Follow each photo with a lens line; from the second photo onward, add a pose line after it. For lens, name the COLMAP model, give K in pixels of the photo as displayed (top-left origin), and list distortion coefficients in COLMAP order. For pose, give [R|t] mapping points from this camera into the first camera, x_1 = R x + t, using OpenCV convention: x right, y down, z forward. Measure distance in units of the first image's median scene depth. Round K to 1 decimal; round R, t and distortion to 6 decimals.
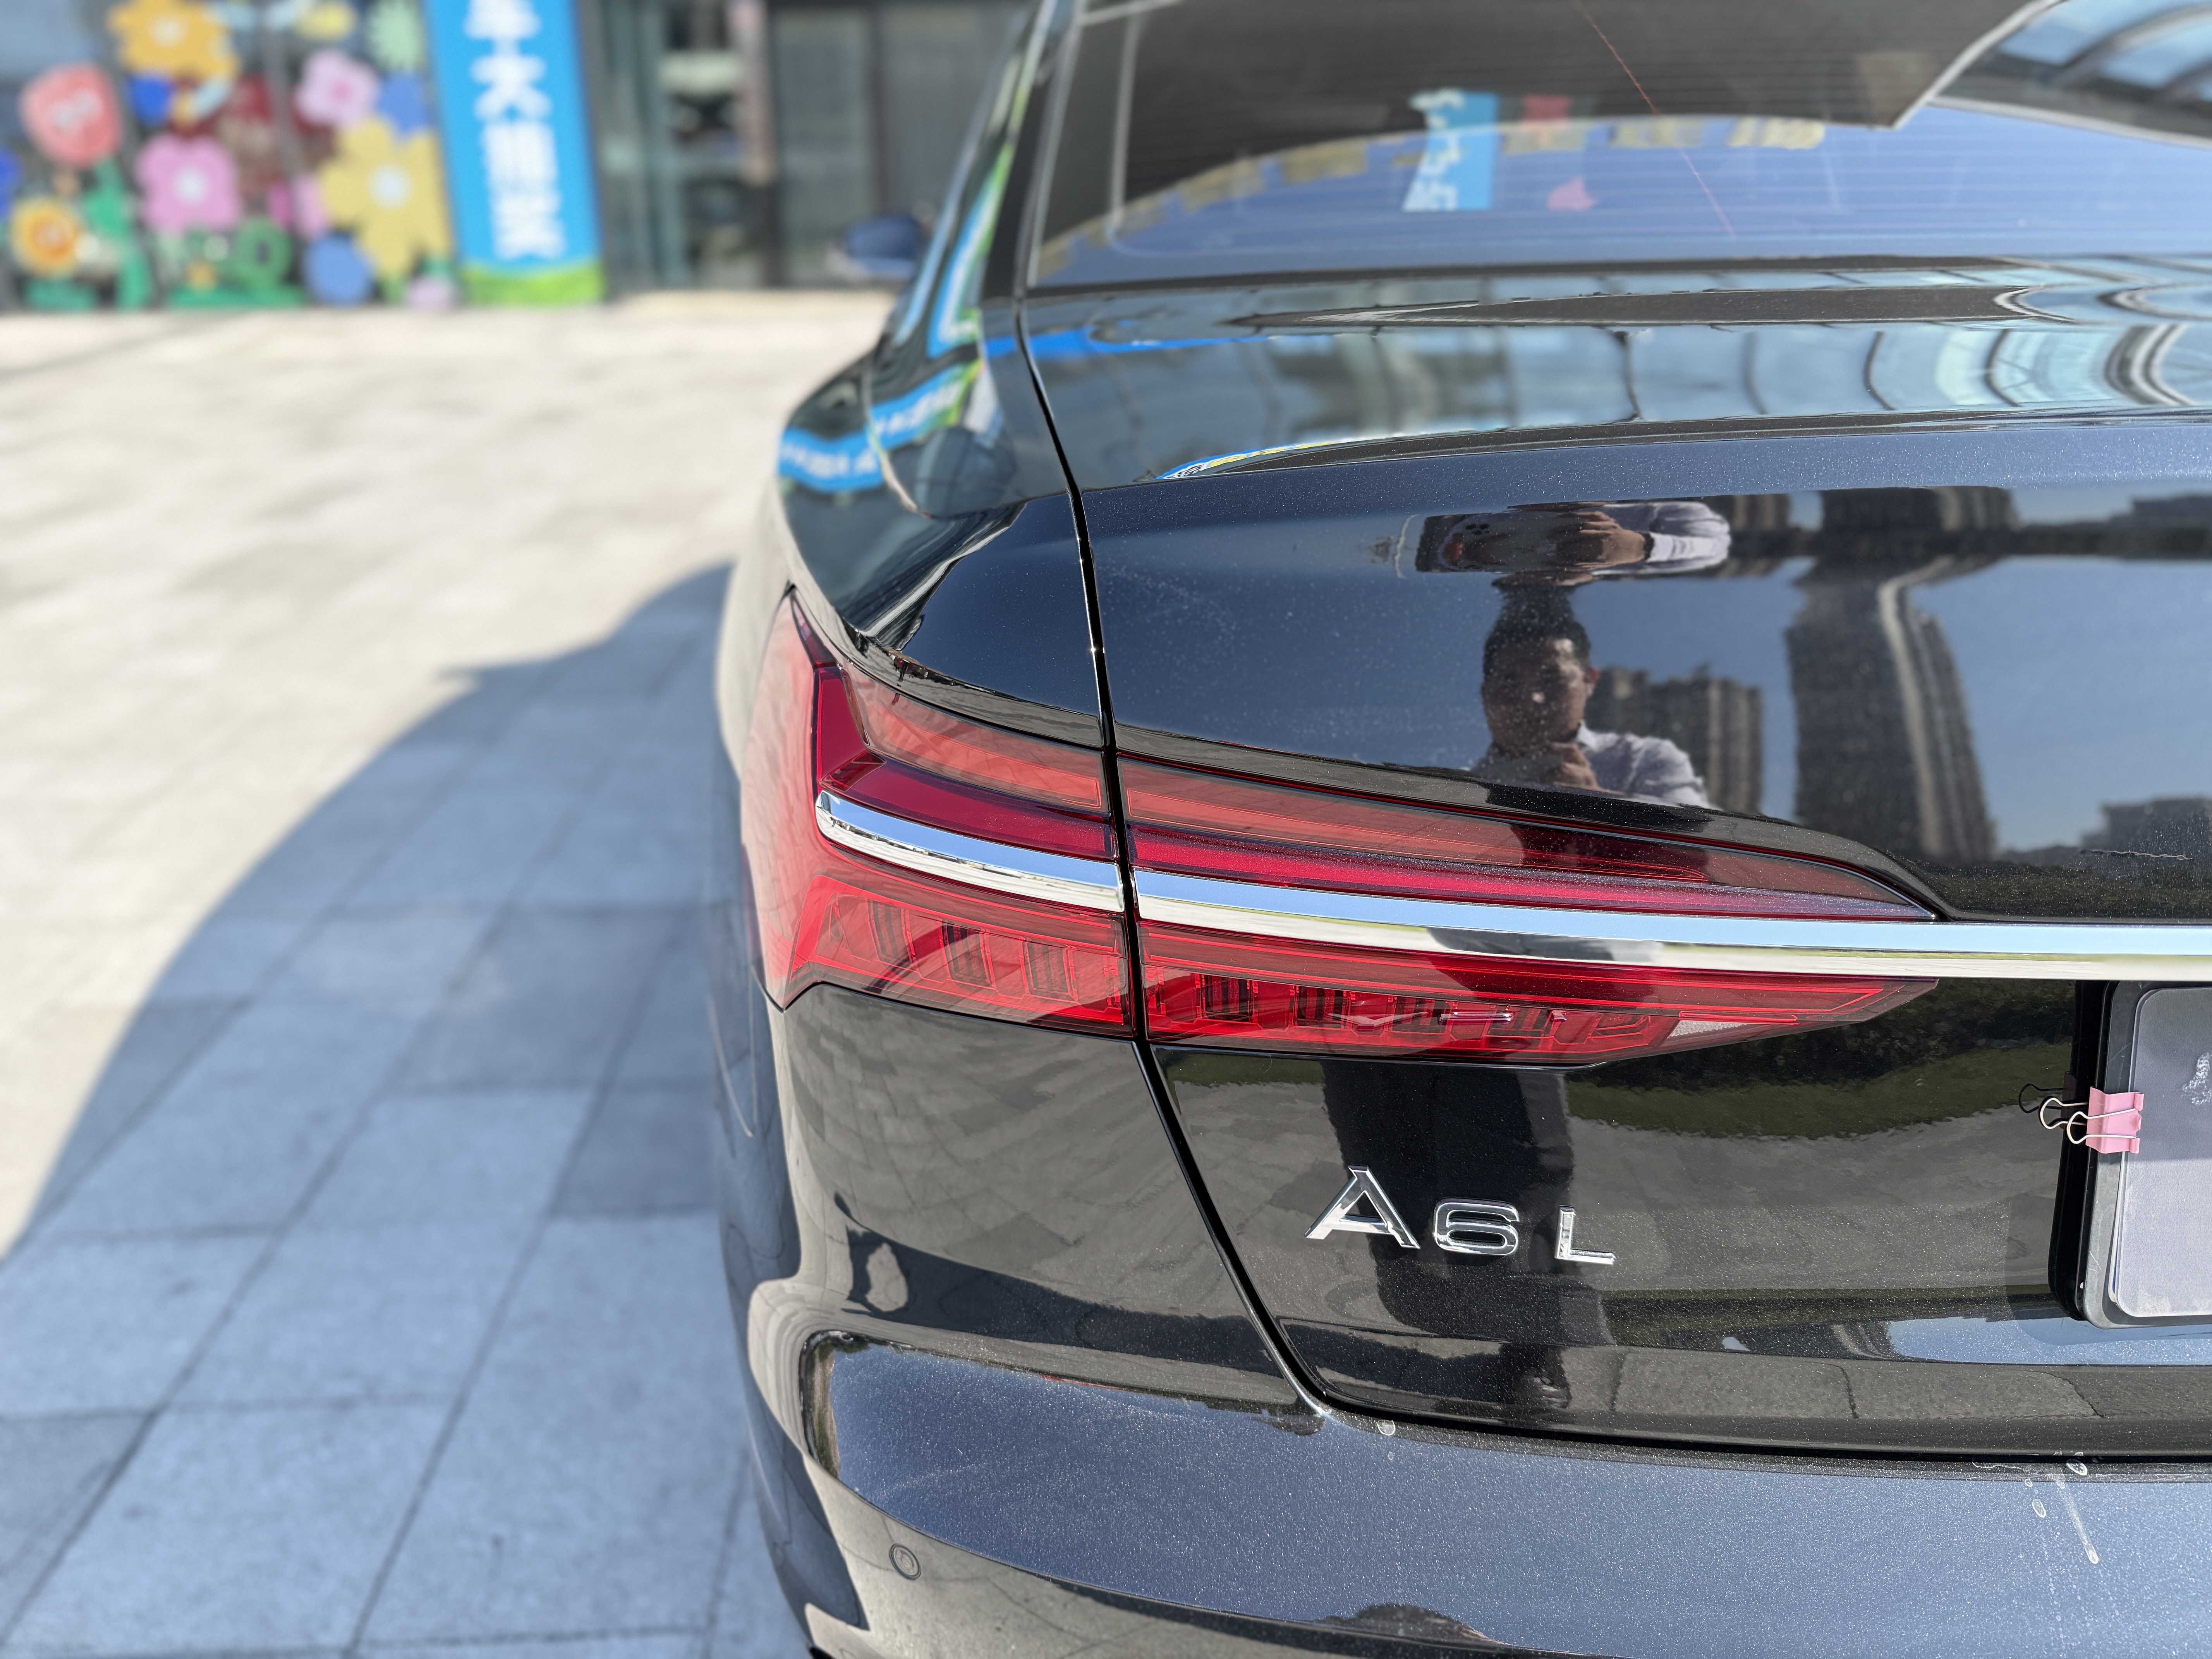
lens RADIAL K [[1566.9, 0, 1106.0], [0, 1566.9, 829.5], [0, 0, 1]] dist [0.031648, -0.054313]
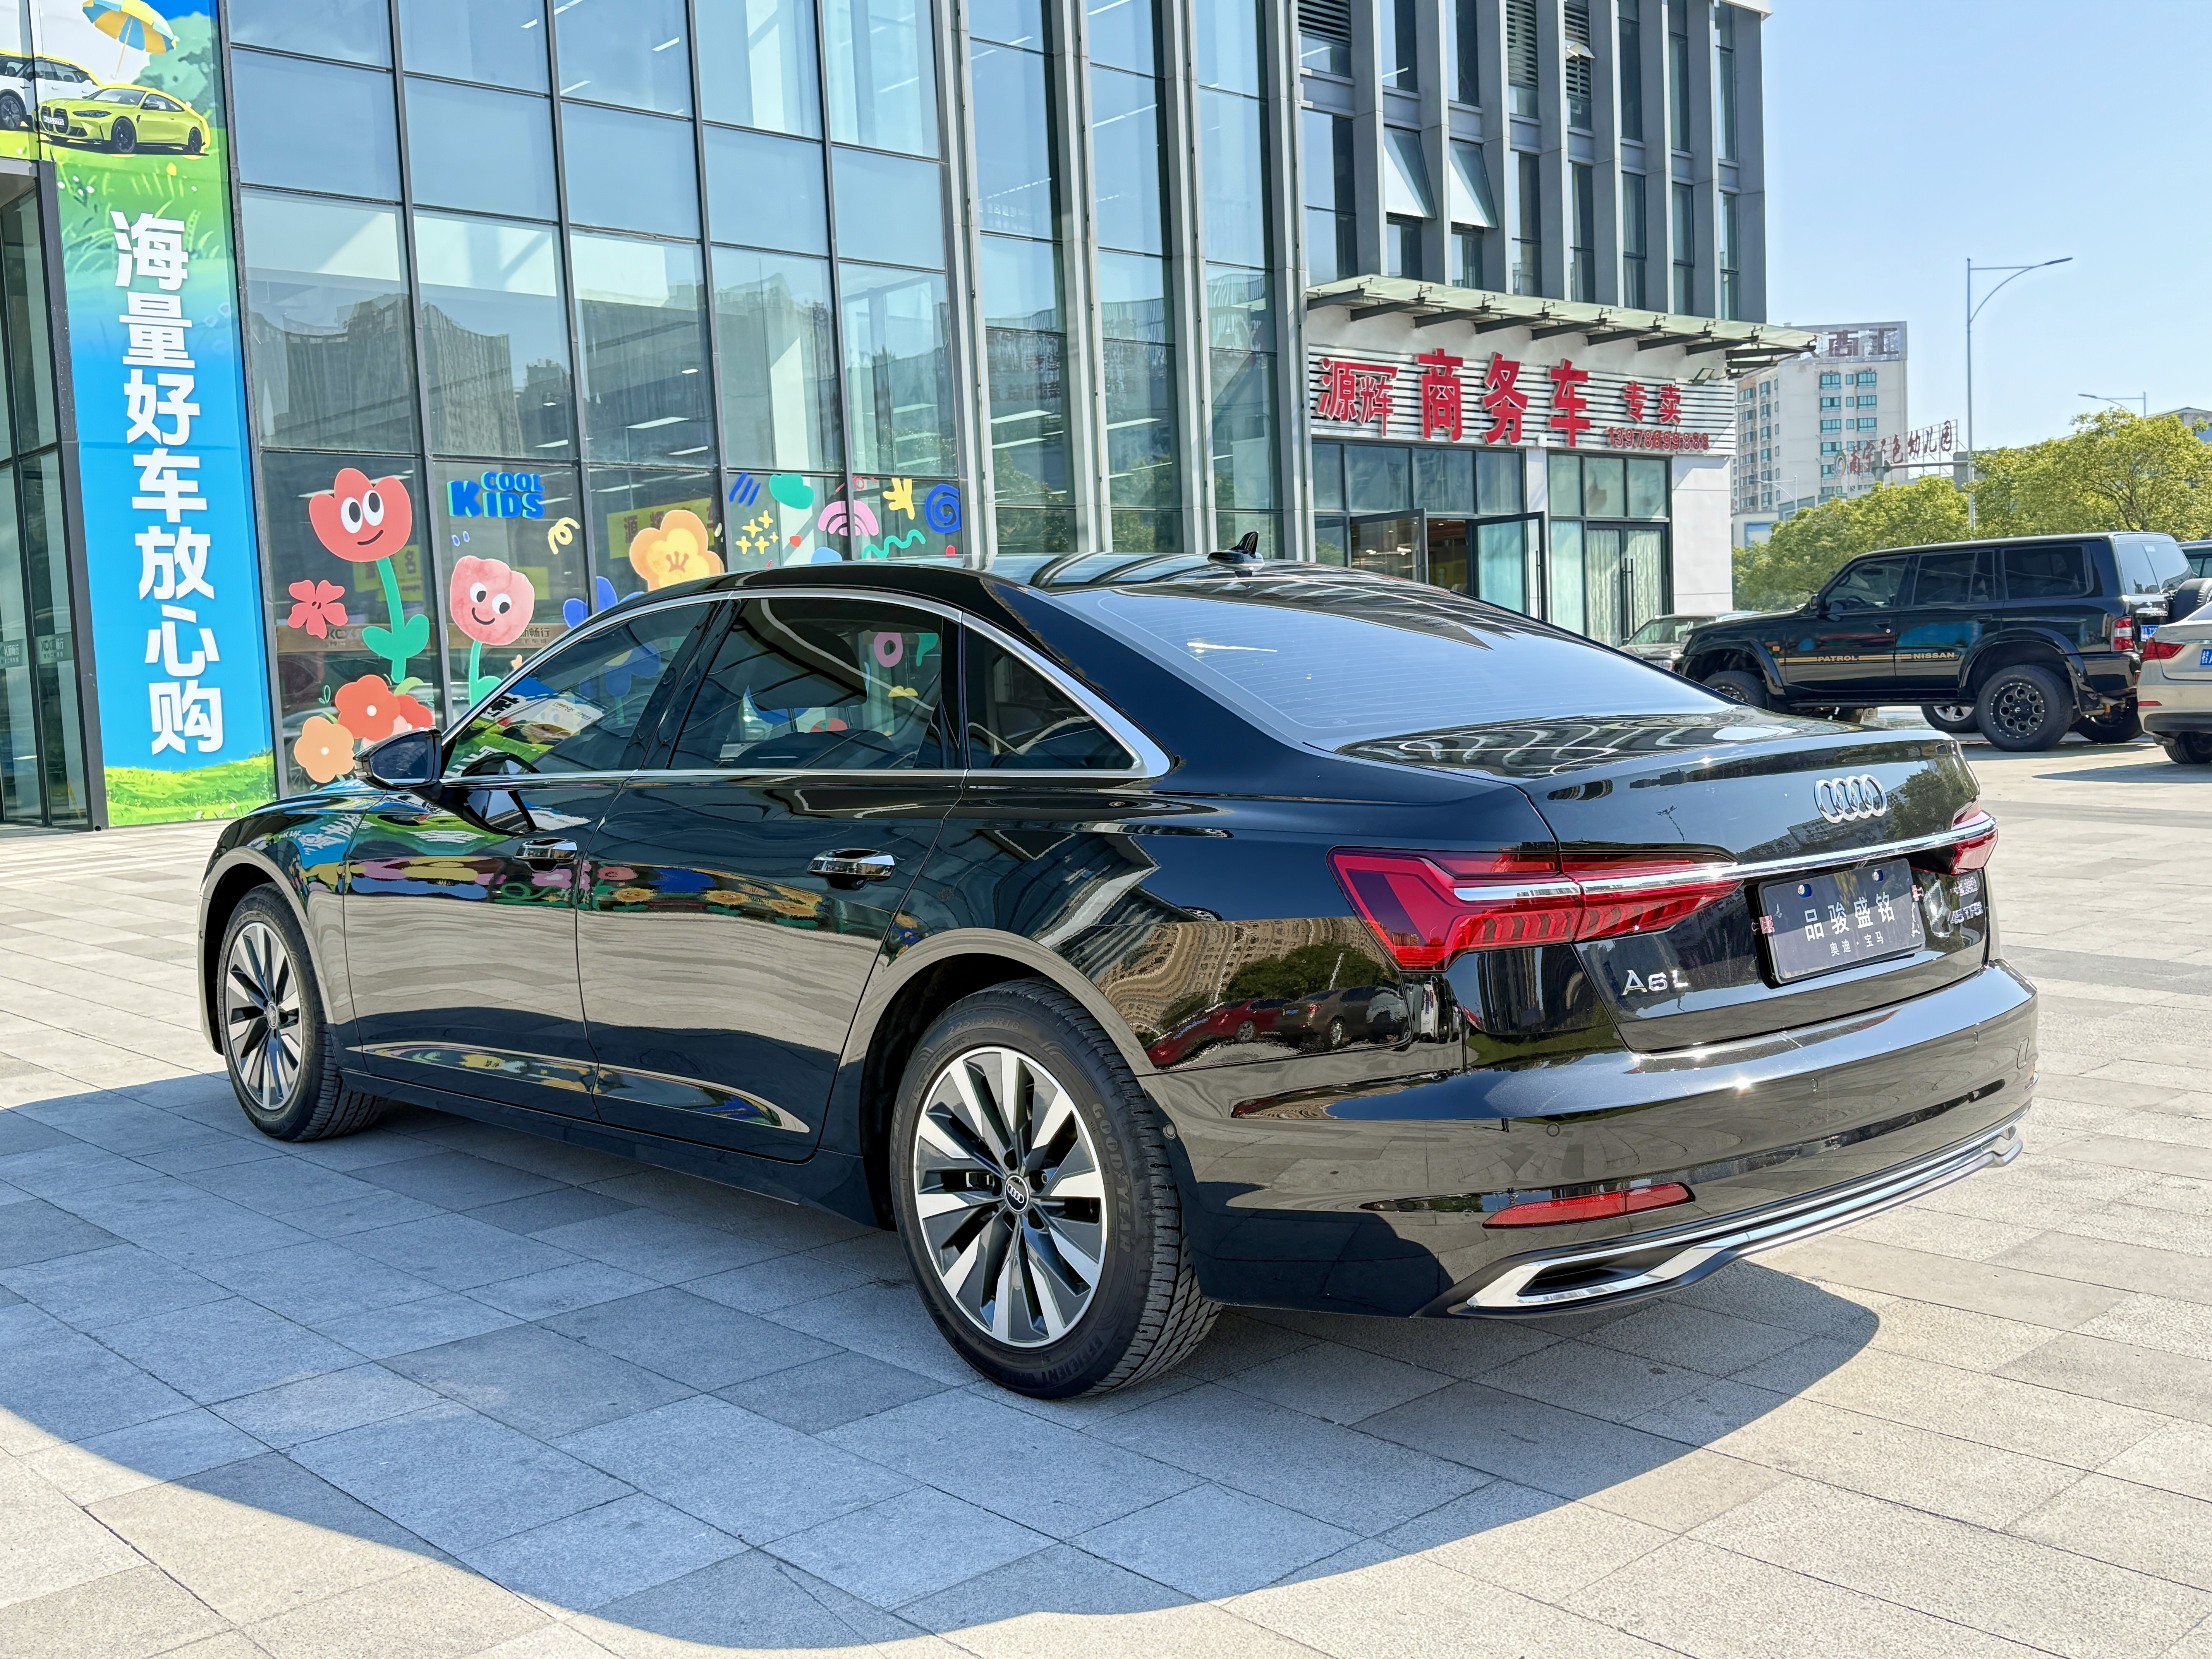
lens RADIAL K [[2175.5, 0, 1104.5], [0, 2175.5, 835.7], [0, 0, 1]] dist [0.169768, -0.355402]
pose [[0.768962, -0.069628, 0.635492, -0.414887], [0.263745, 0.940065, -0.216139, 0.075133], [-0.582355, 0.333810, 0.741238, -0.217305]]
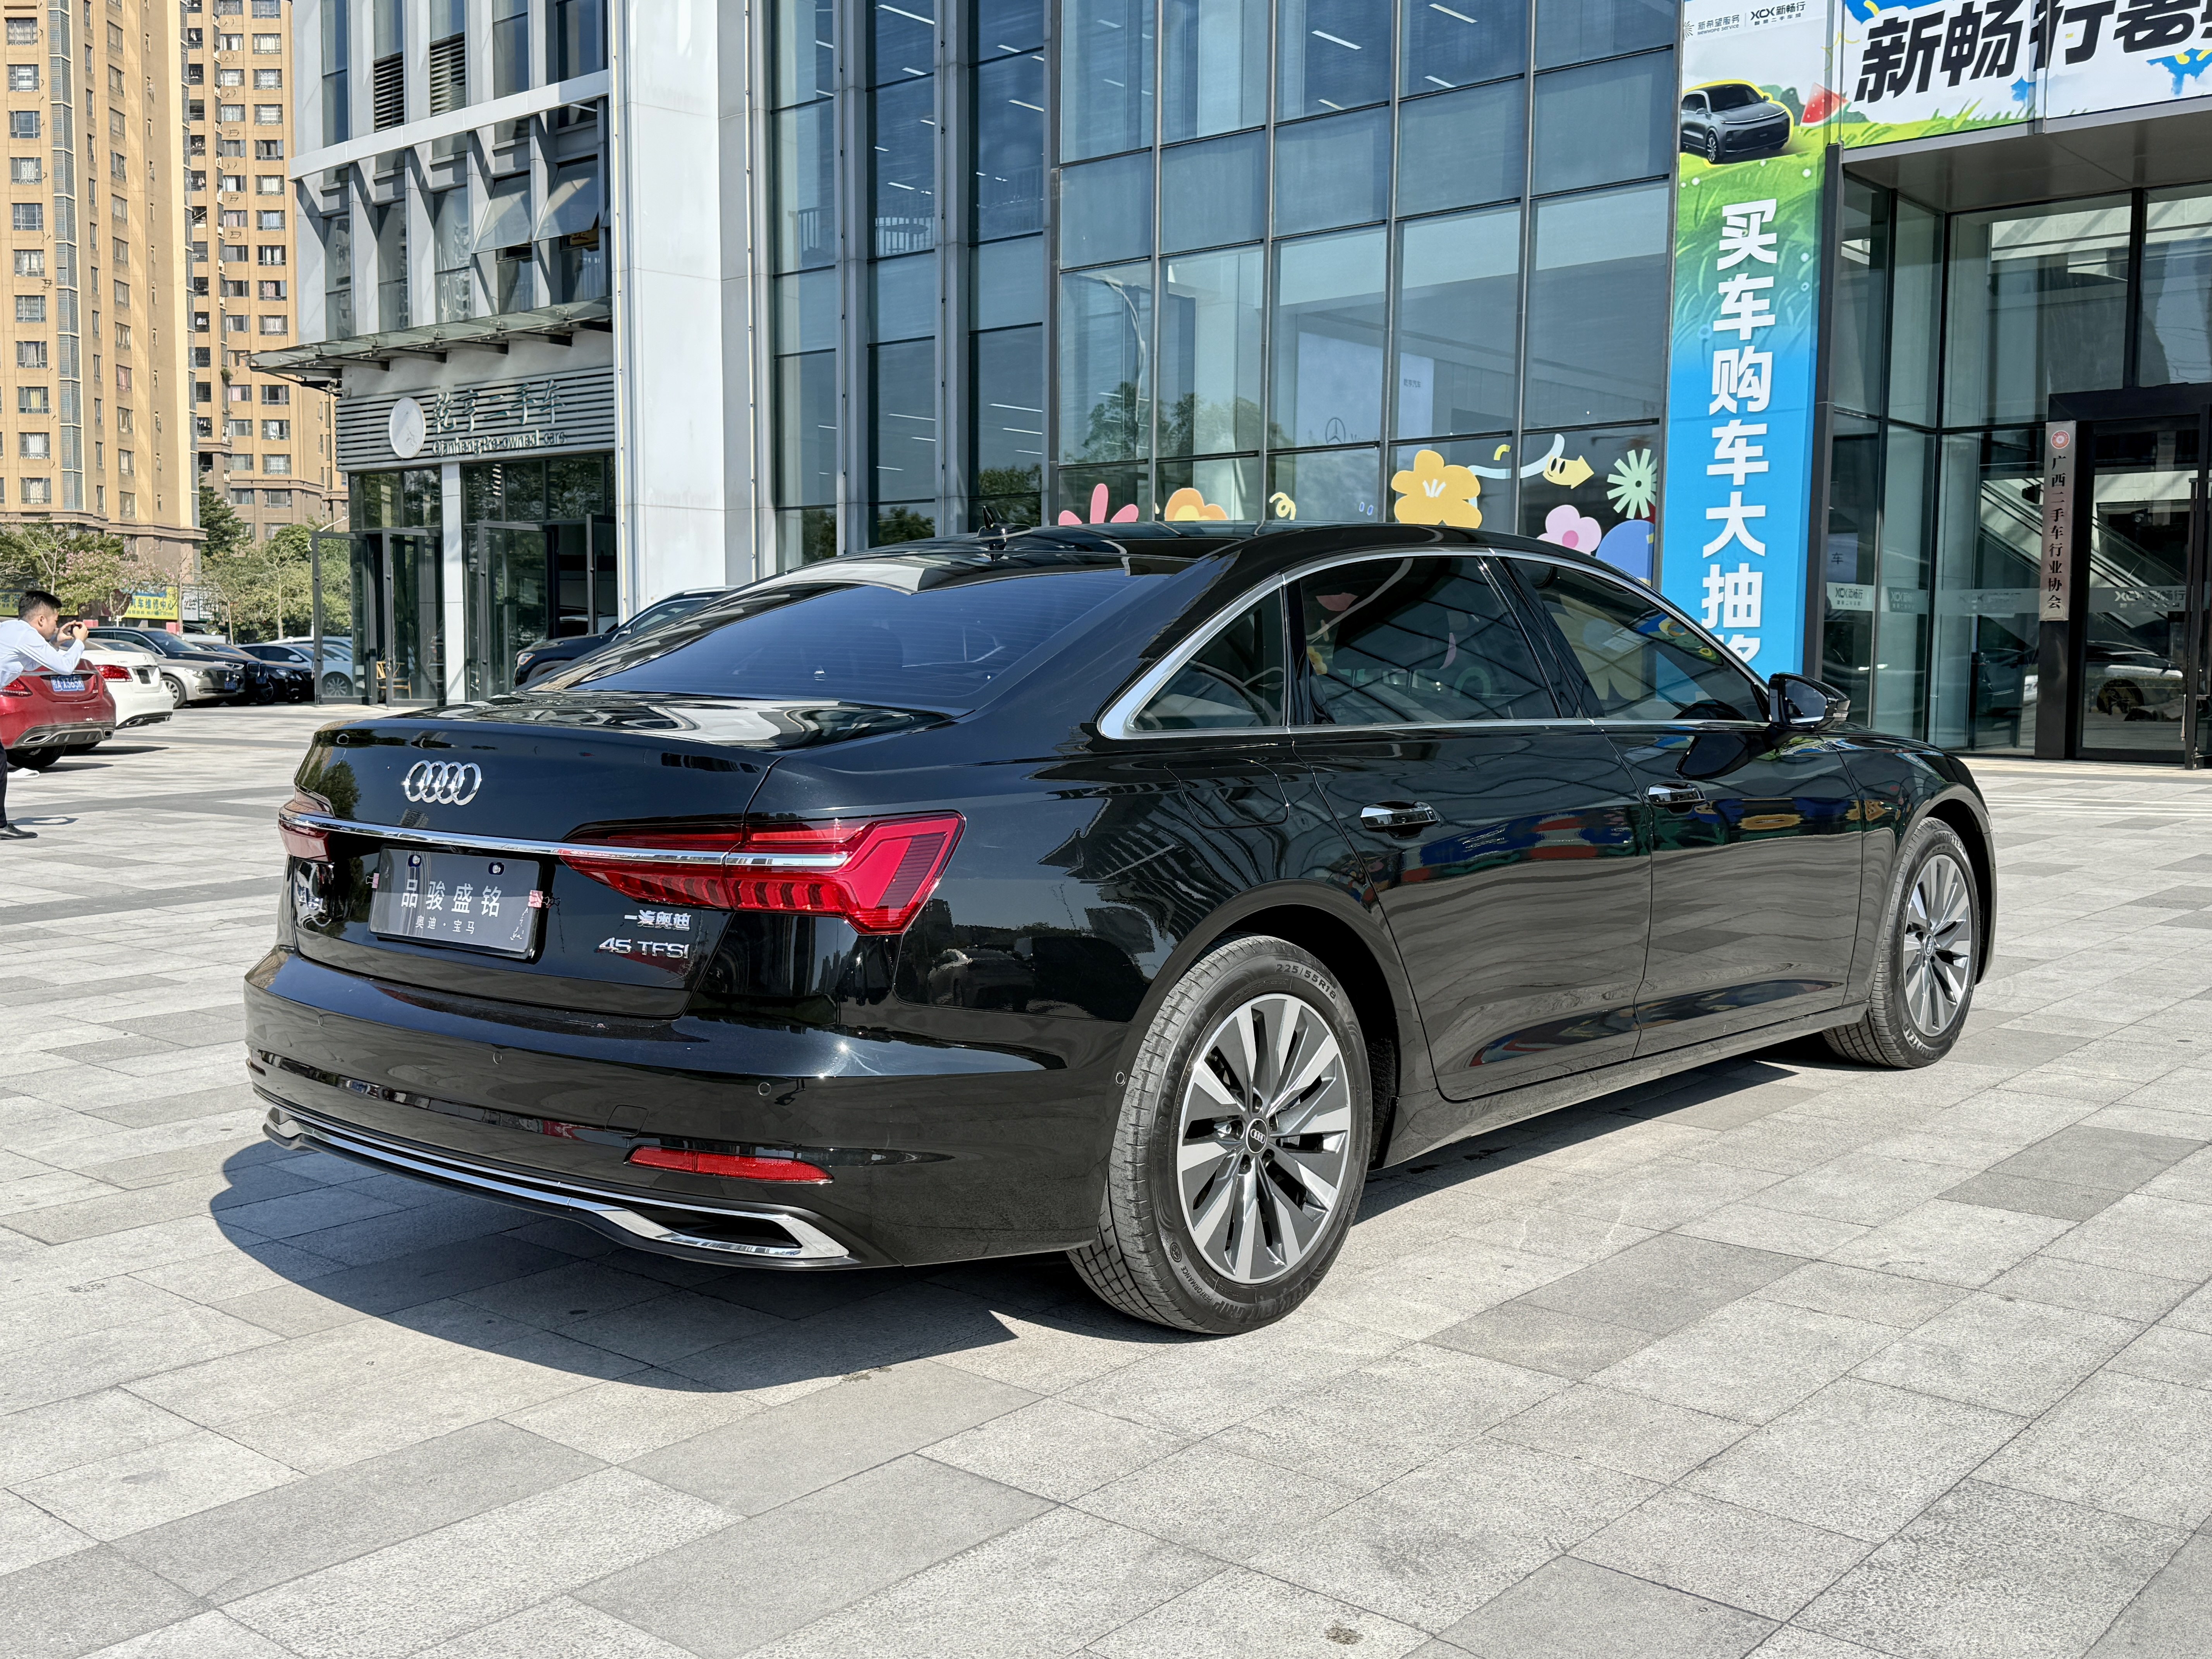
lens RADIAL K [[2170.8, 0, 1098.8], [0, 2170.8, 851.6], [0, 0, 1]] dist [0.170235, -0.371754]
pose [[0.716948, 0.074302, -0.693156, 0.643300], [-0.264774, 0.948819, -0.172154, 0.064924], [0.644888, 0.306955, 0.699927, -0.198469]]
